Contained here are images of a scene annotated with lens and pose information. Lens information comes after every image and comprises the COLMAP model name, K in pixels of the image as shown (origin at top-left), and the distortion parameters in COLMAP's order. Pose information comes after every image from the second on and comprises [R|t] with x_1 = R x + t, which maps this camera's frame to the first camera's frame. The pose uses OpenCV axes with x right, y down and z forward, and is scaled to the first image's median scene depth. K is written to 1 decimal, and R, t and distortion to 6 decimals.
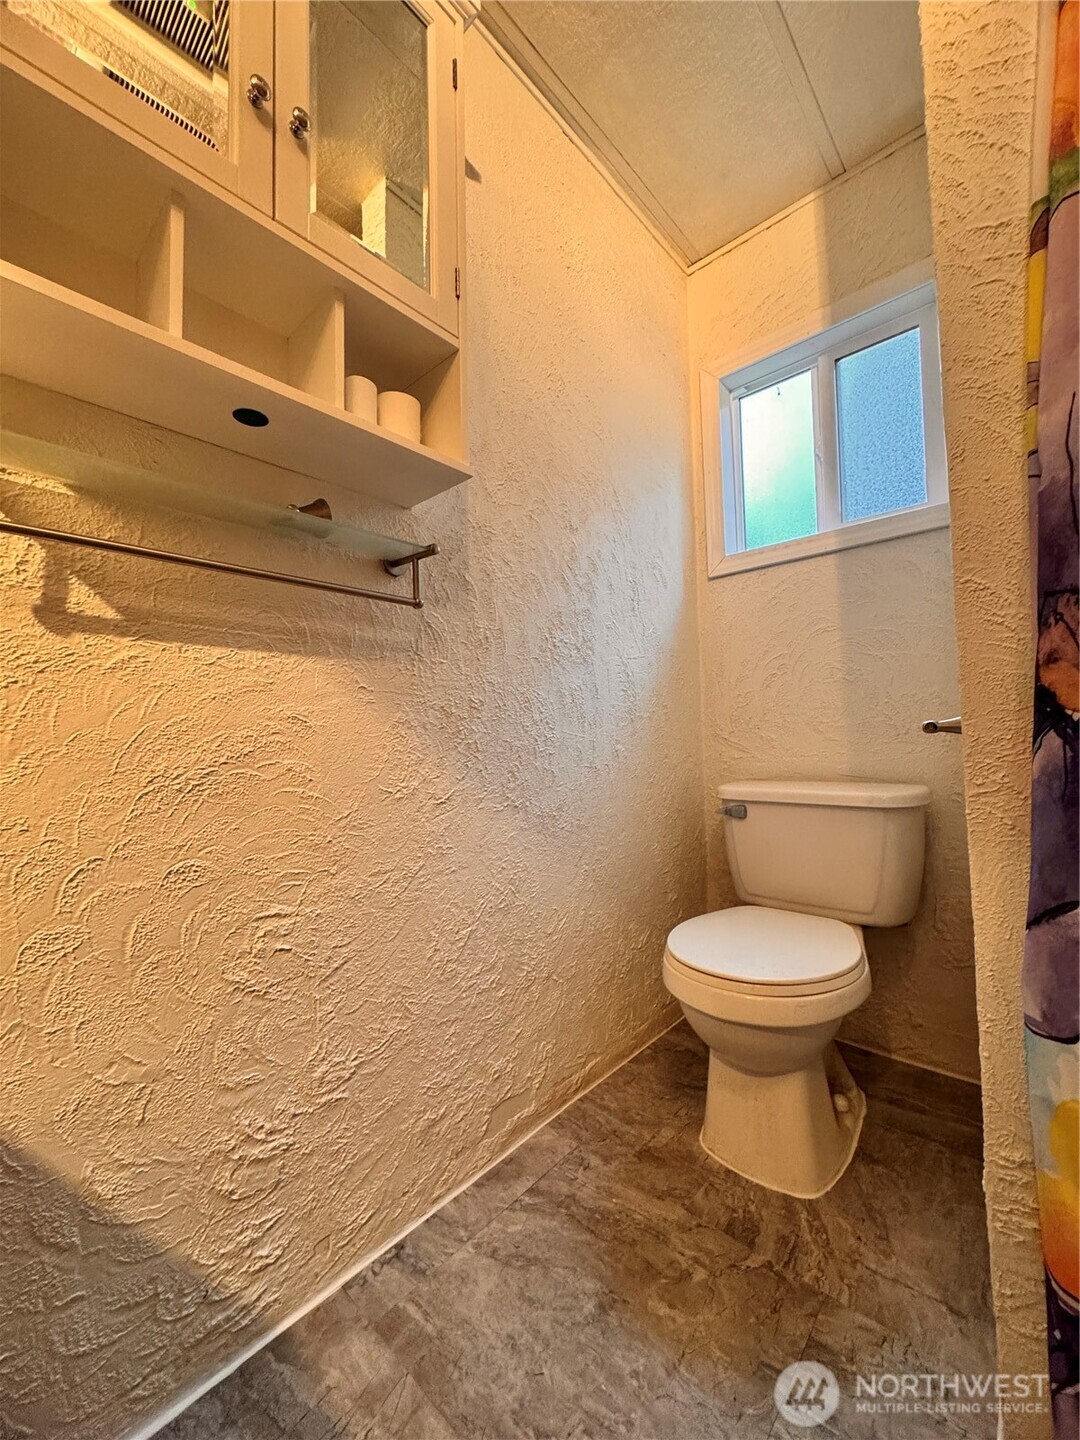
lens RADIAL K [[575.8, 0, 539.8], [0, 575.8, 715.9], [0, 0, 1]] dist [-0.000660, 0.000371]
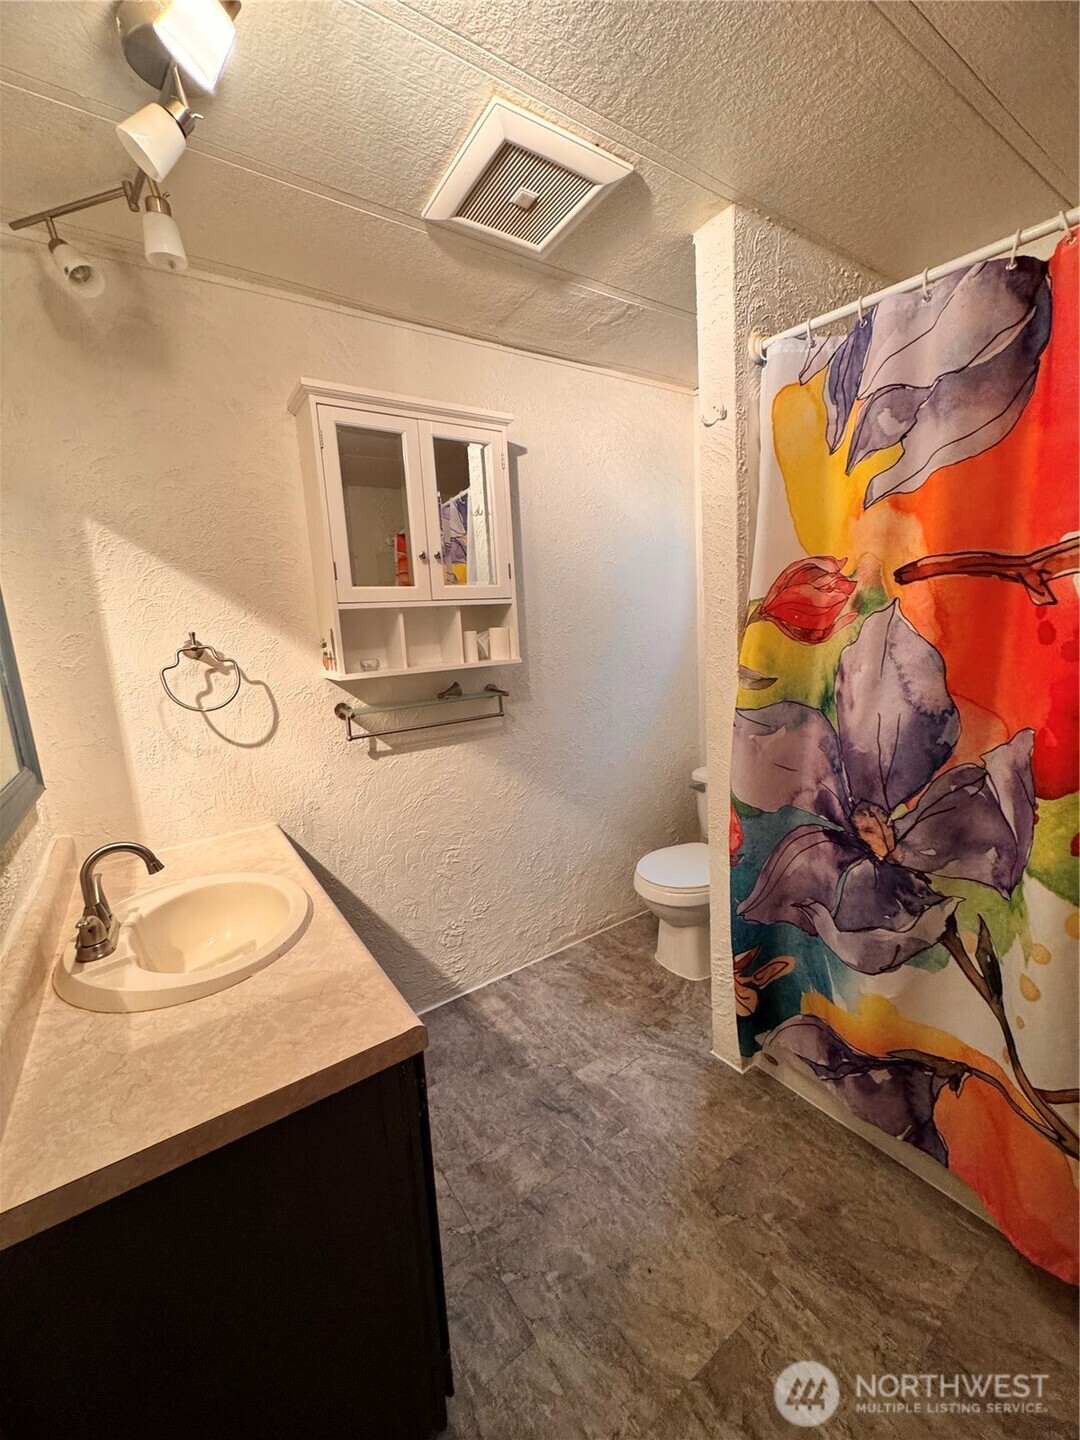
lens RADIAL K [[575.8, 0, 537.9], [0, 575.8, 718.1], [0, 0, 1]] dist [-0.000660, 0.000371]
pose [[0.971354, 0.004350, -0.237599, 0.450086], [0.045583, 0.977856, 0.204255, -0.640936], [0.233226, -0.209234, 0.949646, -1.067050]]
